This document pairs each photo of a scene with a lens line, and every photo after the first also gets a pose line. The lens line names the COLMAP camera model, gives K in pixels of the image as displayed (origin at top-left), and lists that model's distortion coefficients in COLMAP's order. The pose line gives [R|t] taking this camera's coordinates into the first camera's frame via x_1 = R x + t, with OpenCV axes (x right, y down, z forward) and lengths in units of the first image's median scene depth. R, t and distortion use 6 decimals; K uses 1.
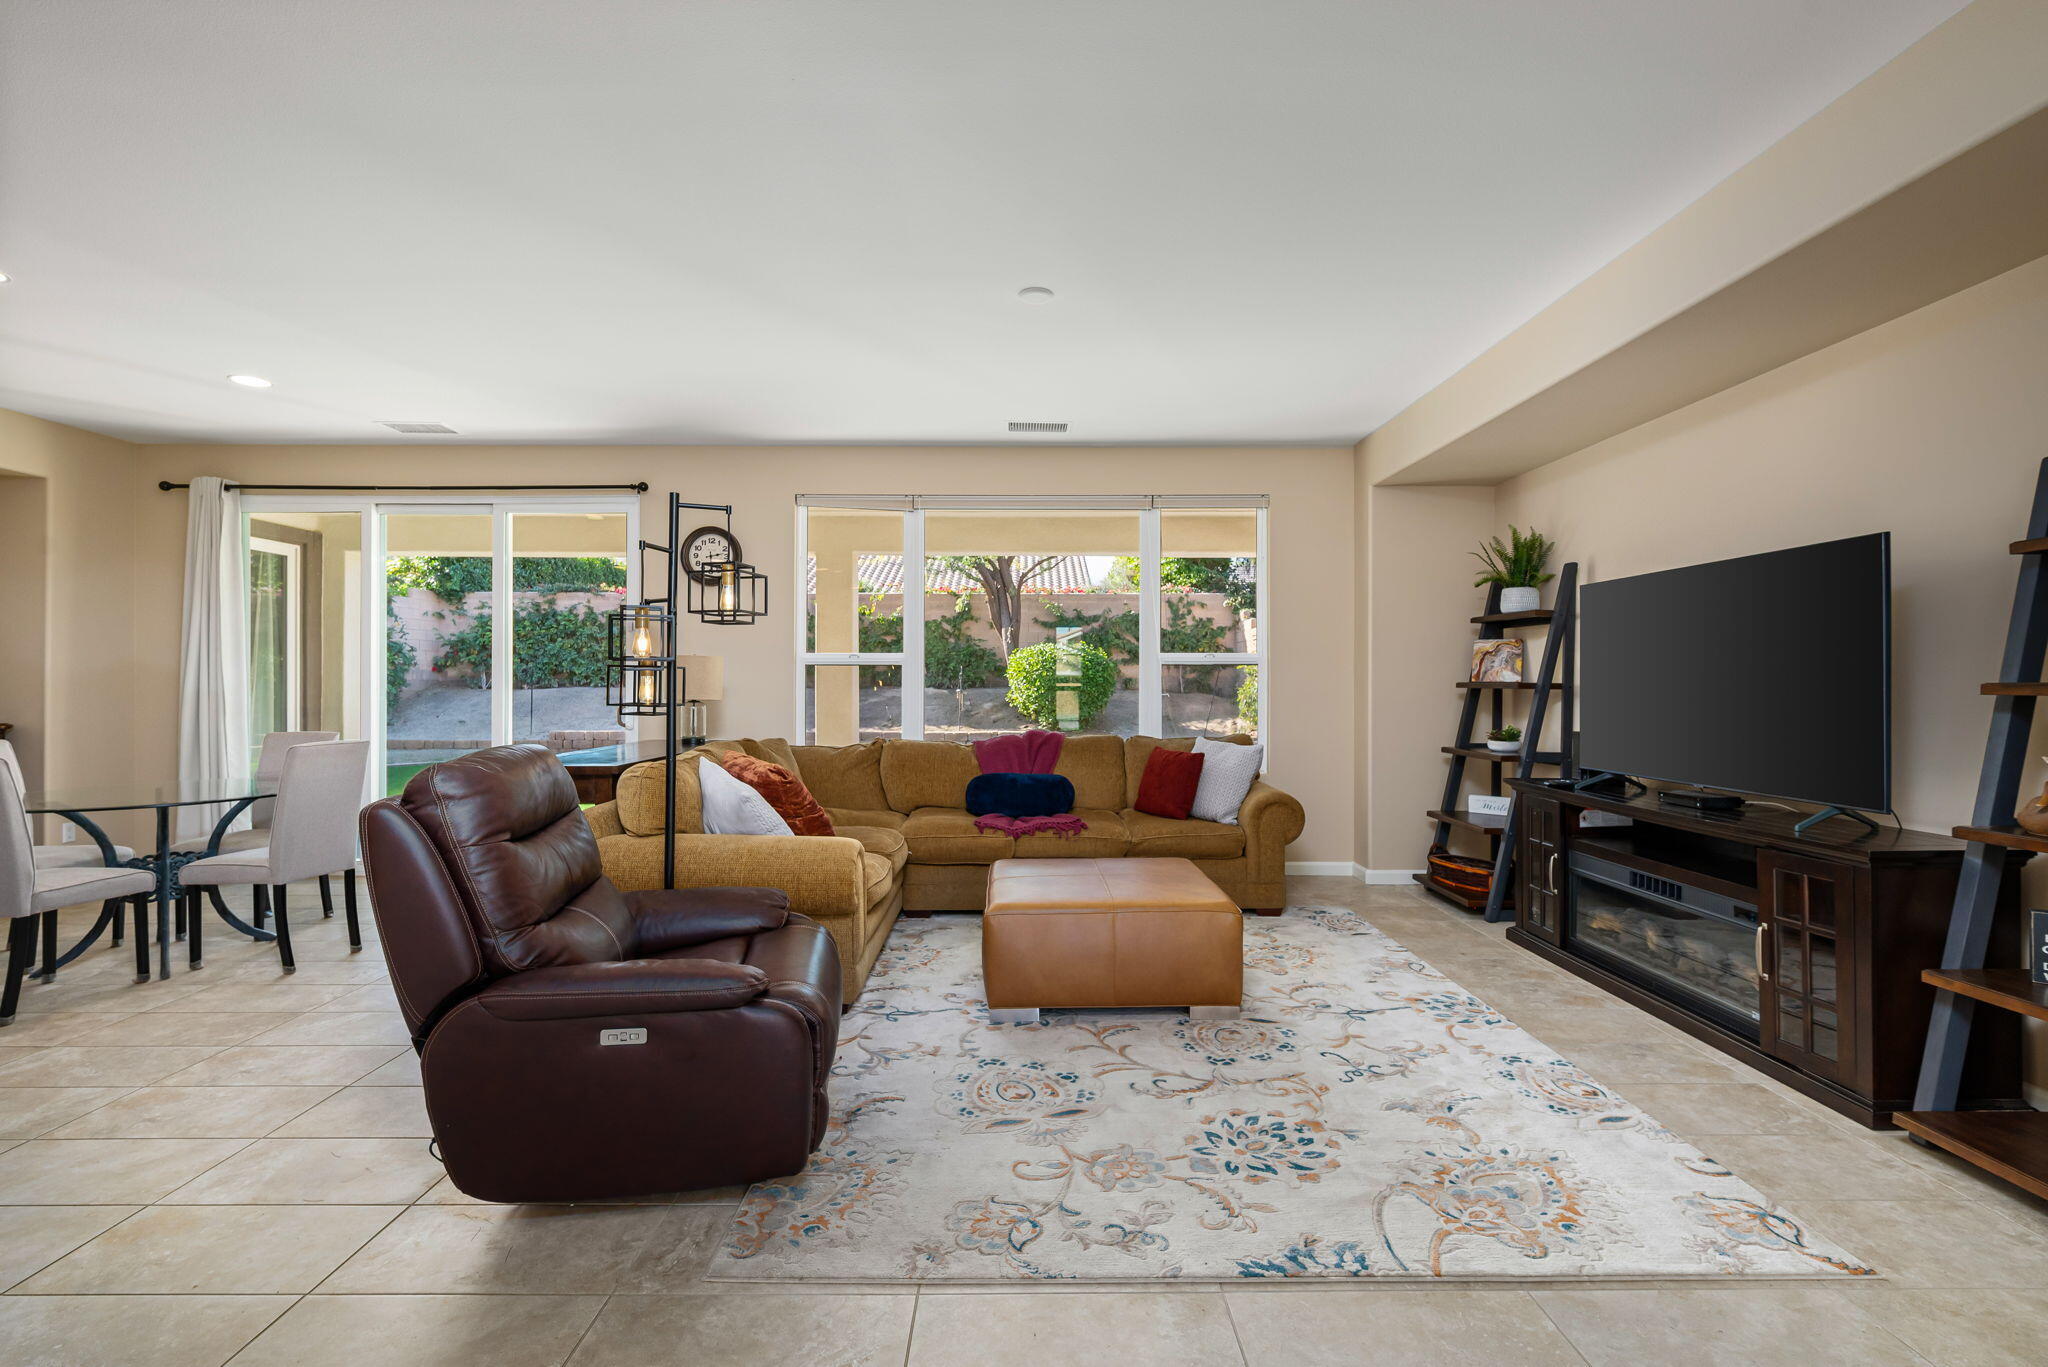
lens RADIAL K [[916.0, 0, 1024.6], [0, 916.0, 681.1], [0, 0, 1]] dist [0.002170, -0.000324]
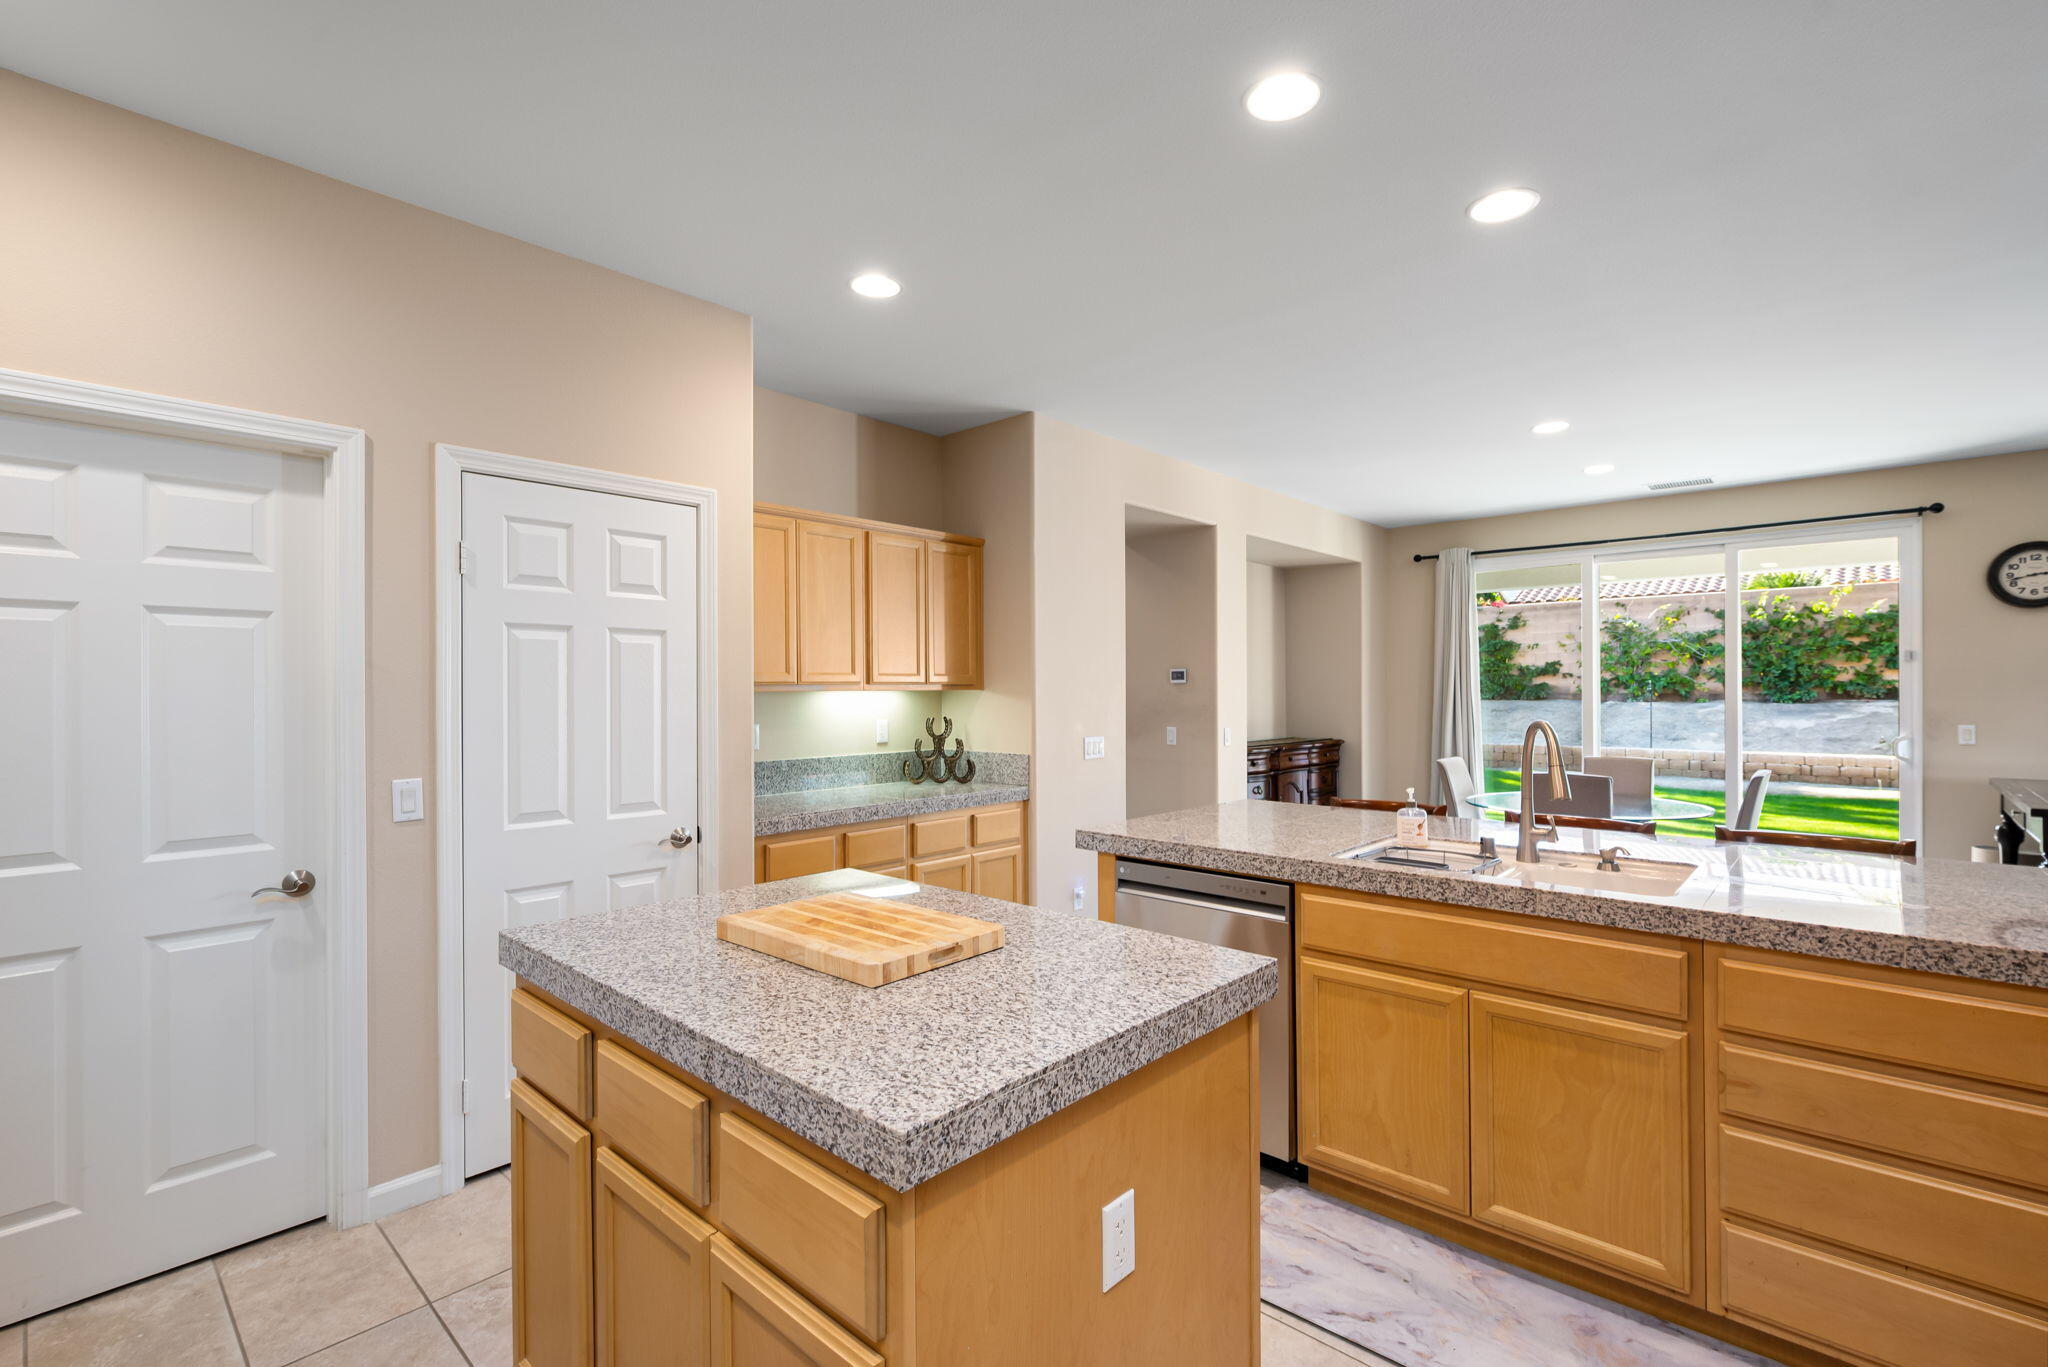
lens RADIAL K [[916.0, 0, 1030.3], [0, 916.0, 692.2], [0, 0, 1]] dist [0.002170, -0.000324]
pose [[0.737434, -0.002839, -0.675413, -0.144358], [0.007740, 0.999961, 0.004248, -0.010270], [0.675375, -0.008361, 0.737428, -0.101886]]
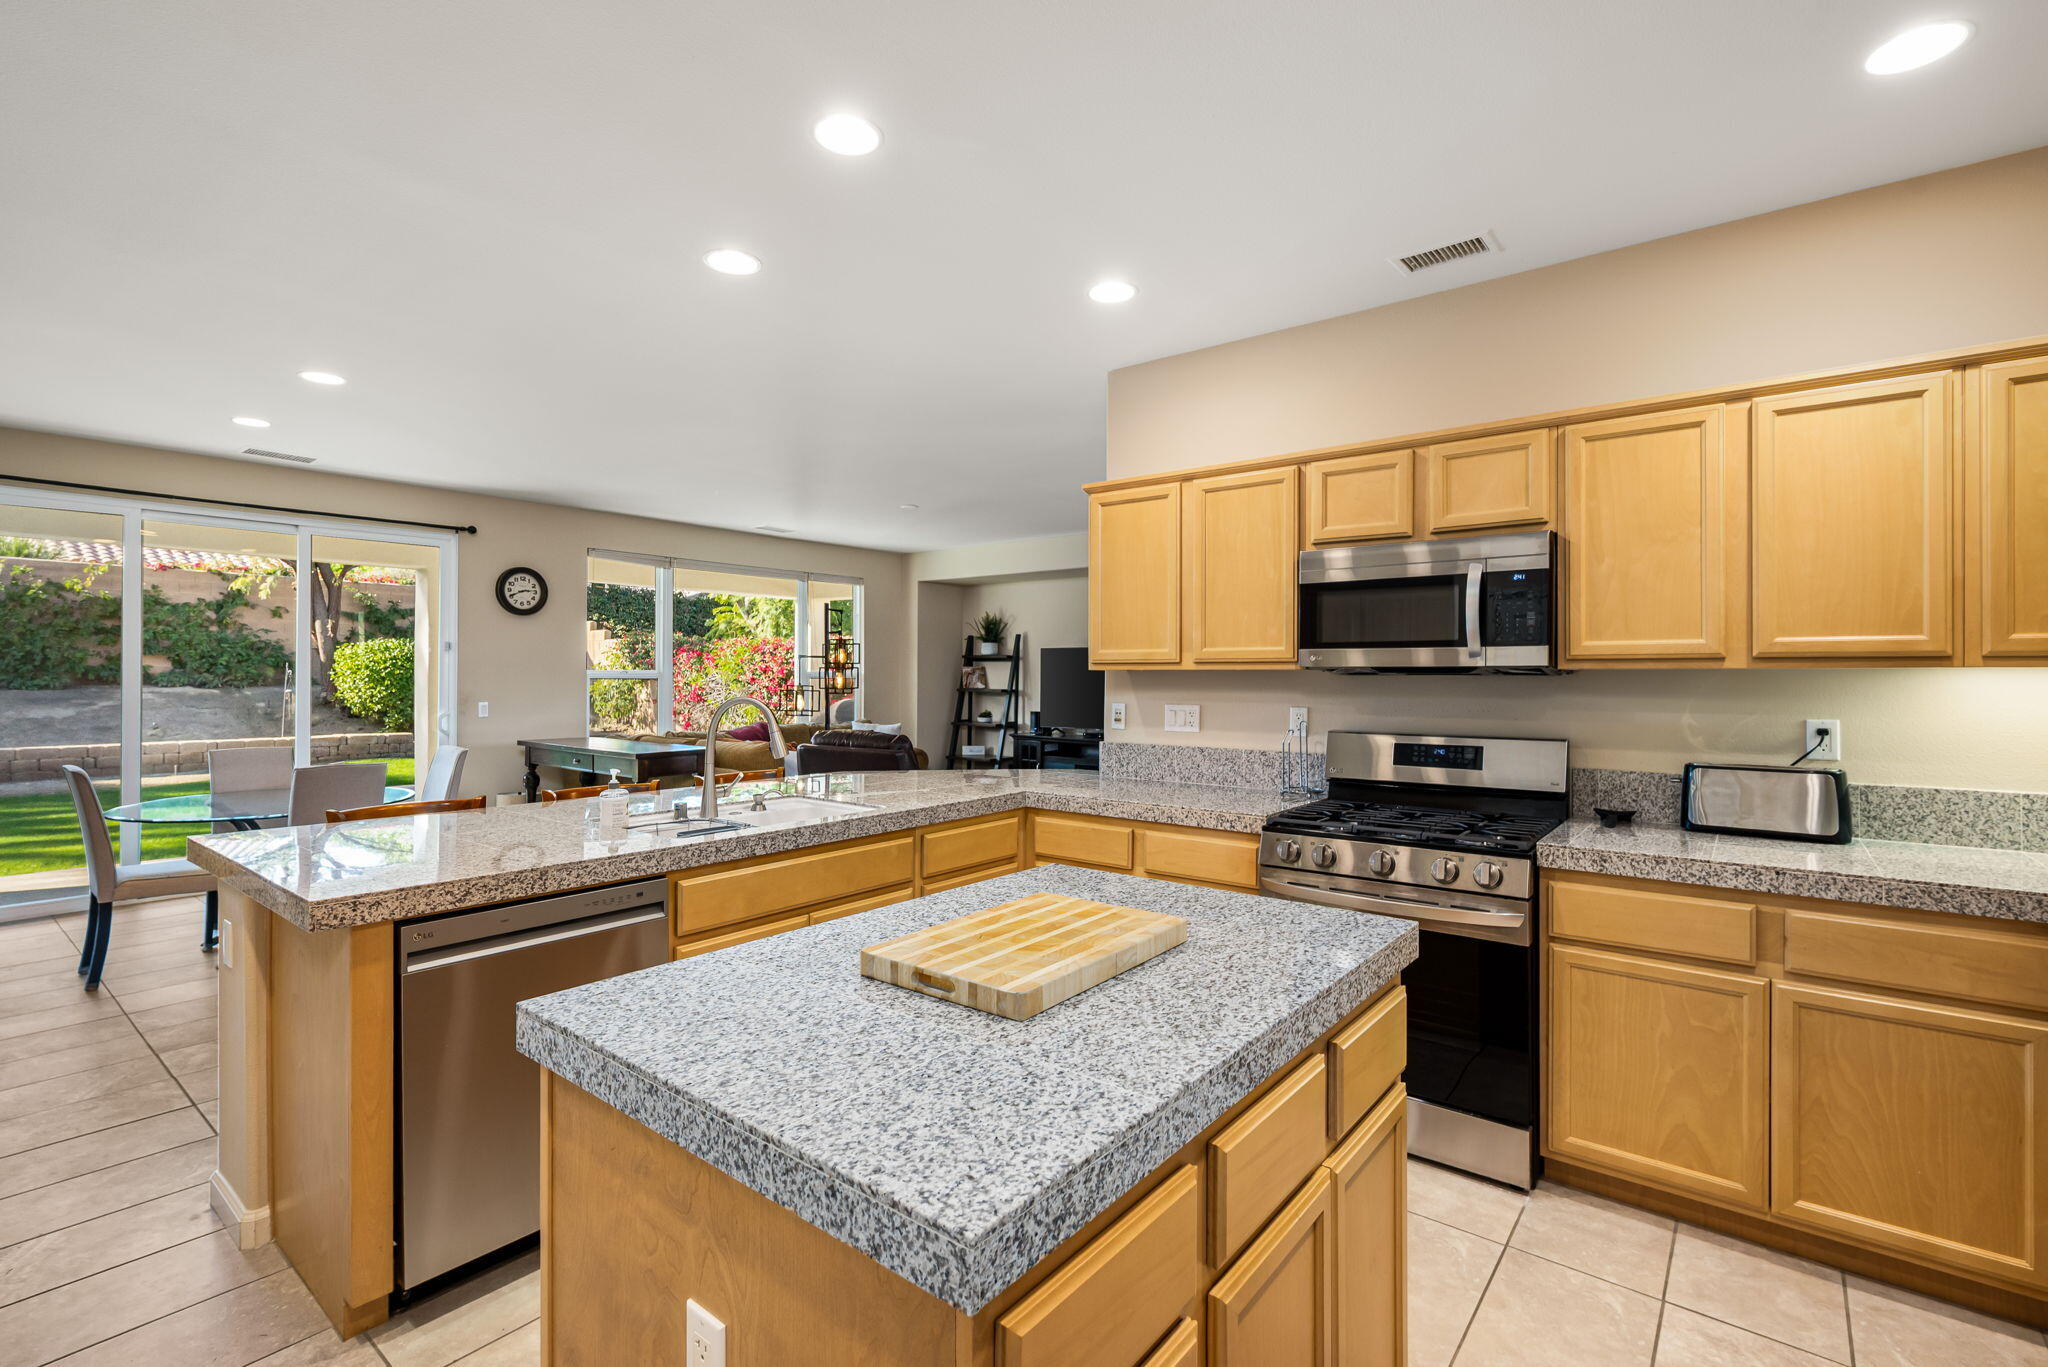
lens RADIAL K [[916.0, 0, 1028.3], [0, 916.0, 678.0], [0, 0, 1]] dist [0.002170, -0.000324]
pose [[0.627354, -0.000579, 0.778734, -0.274675], [-0.005880, 0.999968, 0.005481, -0.009562], [-0.778712, -0.008017, 0.627330, -0.095579]]
